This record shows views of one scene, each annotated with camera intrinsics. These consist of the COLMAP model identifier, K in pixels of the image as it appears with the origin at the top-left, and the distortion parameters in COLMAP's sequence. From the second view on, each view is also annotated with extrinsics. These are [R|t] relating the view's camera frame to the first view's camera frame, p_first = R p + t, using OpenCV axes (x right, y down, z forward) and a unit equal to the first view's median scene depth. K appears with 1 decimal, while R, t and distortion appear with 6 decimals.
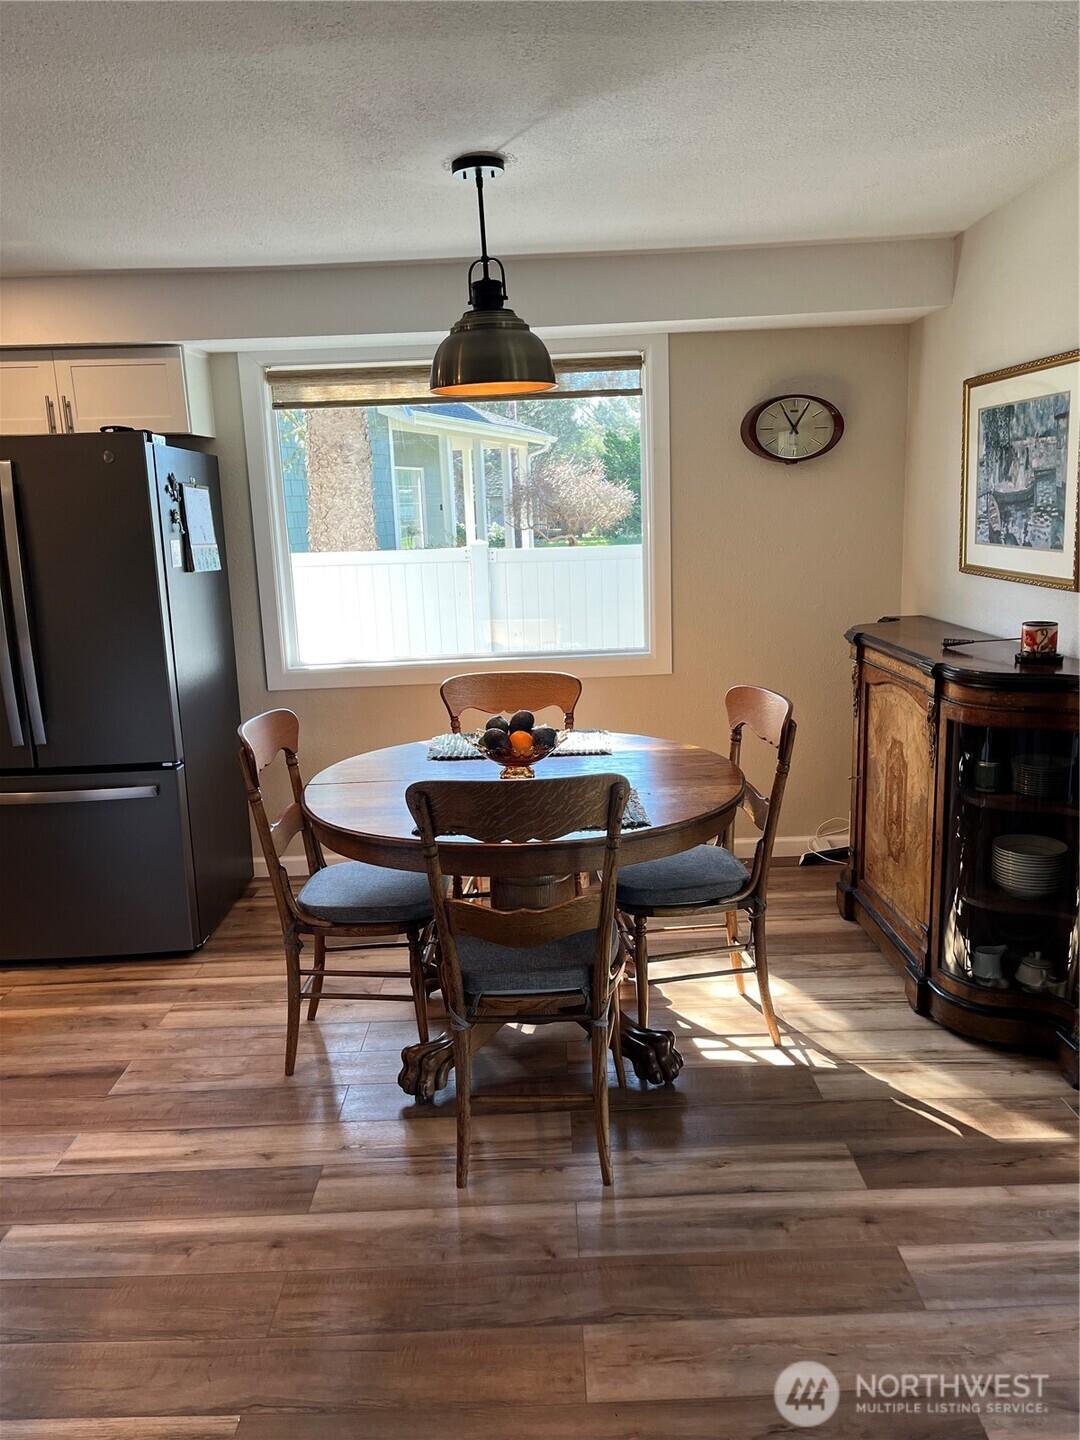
lens RADIAL K [[1096.7, 0, 535.5], [0, 1096.7, 730.2], [0, 0, 1]] dist [0.030150, 0.001597]
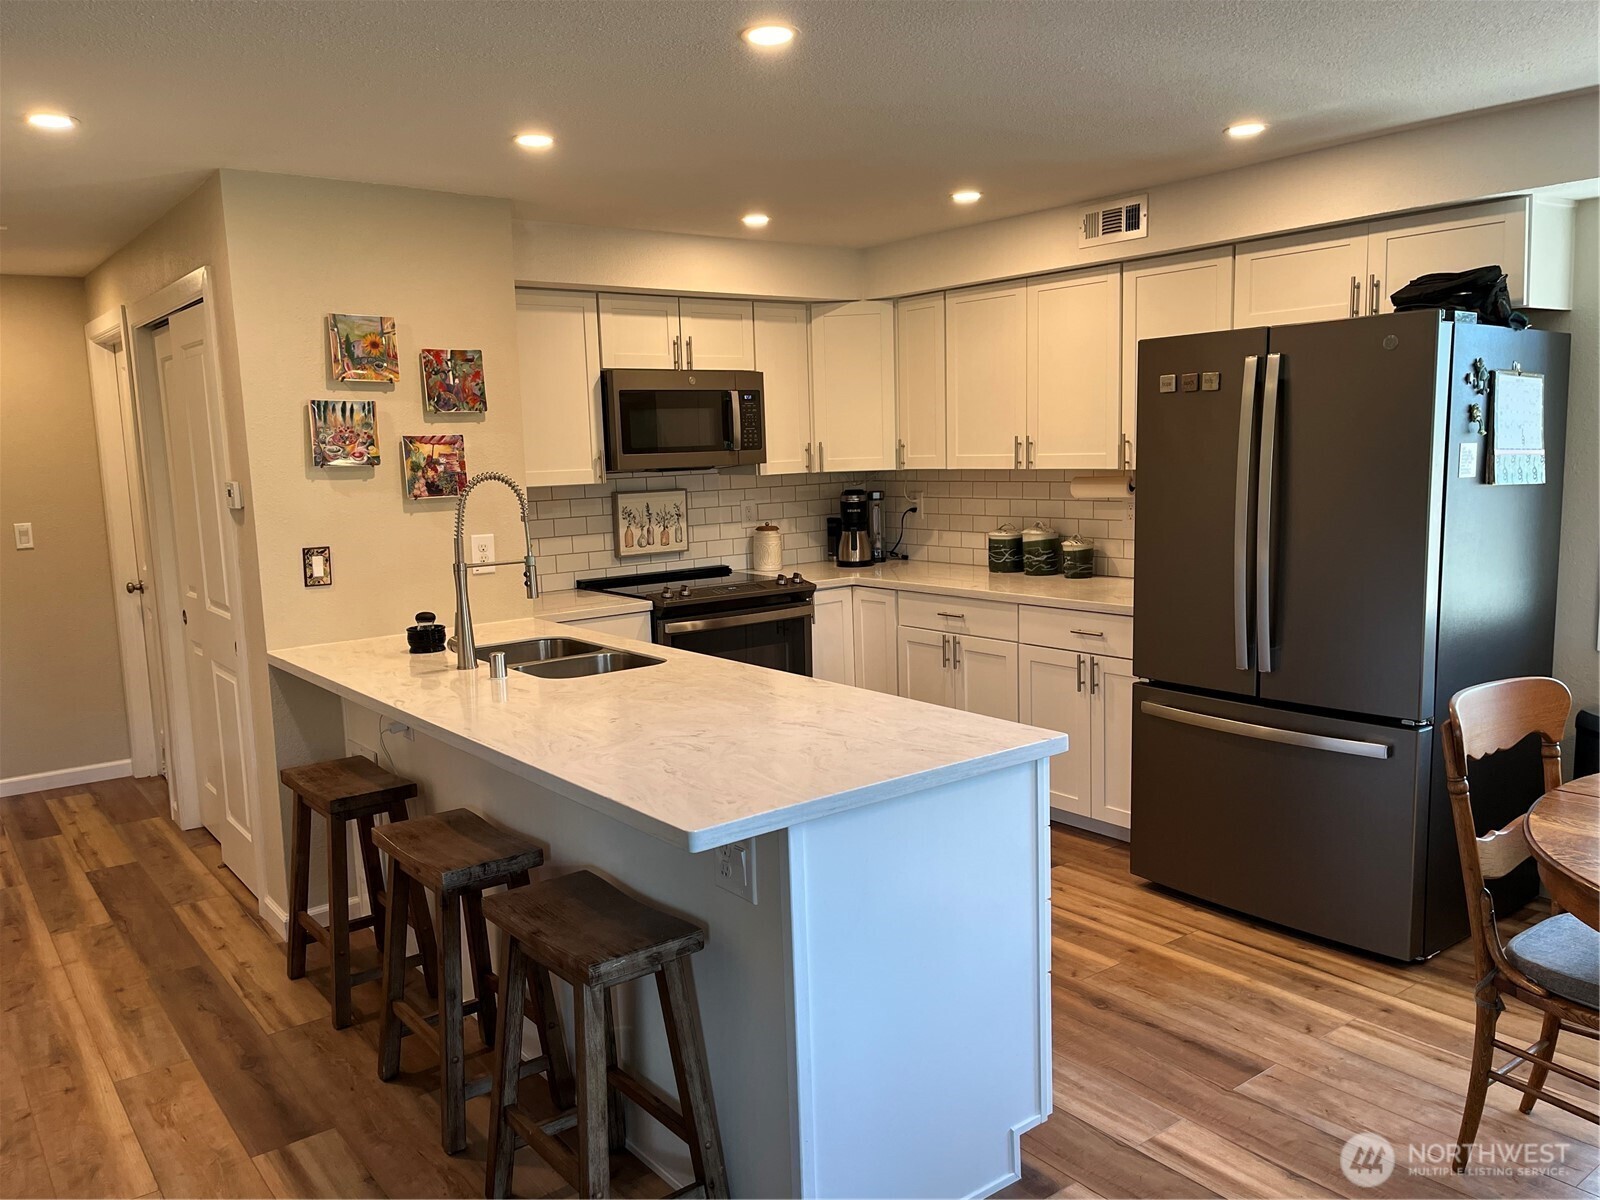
lens RADIAL K [[1215.0, 0, 797.6], [0, 1215.0, 606.0], [0, 0, 1]] dist [0.076316, -0.114935]
pose [[0.608910, 0.129739, -0.782557, 0.090640], [-0.159088, 0.986464, 0.039758, -0.018854], [0.777122, 0.100286, 0.621308, 0.106950]]
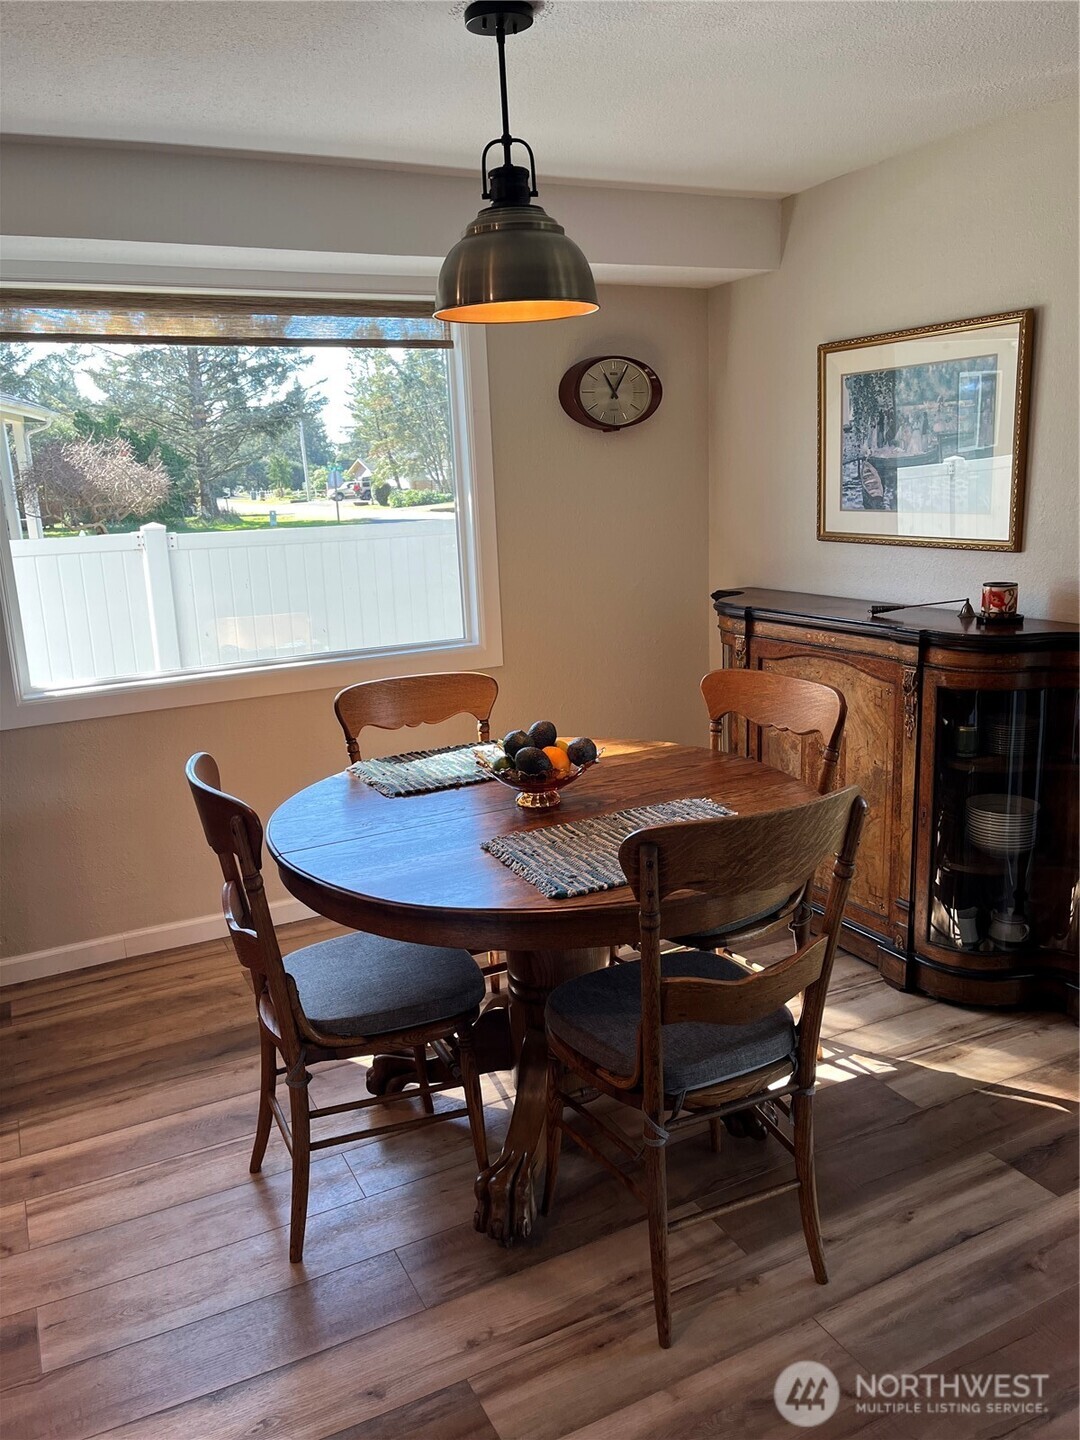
lens RADIAL K [[1093.5, 0, 540.0], [0, 1093.5, 720.0], [0, 0, 1]] dist [0.076316, -0.114935]
pose [[0.891837, -0.098544, 0.441492, -0.337812], [0.097739, 0.994907, 0.024633, -0.035709], [-0.441671, 0.021183, 0.896927, 0.257882]]
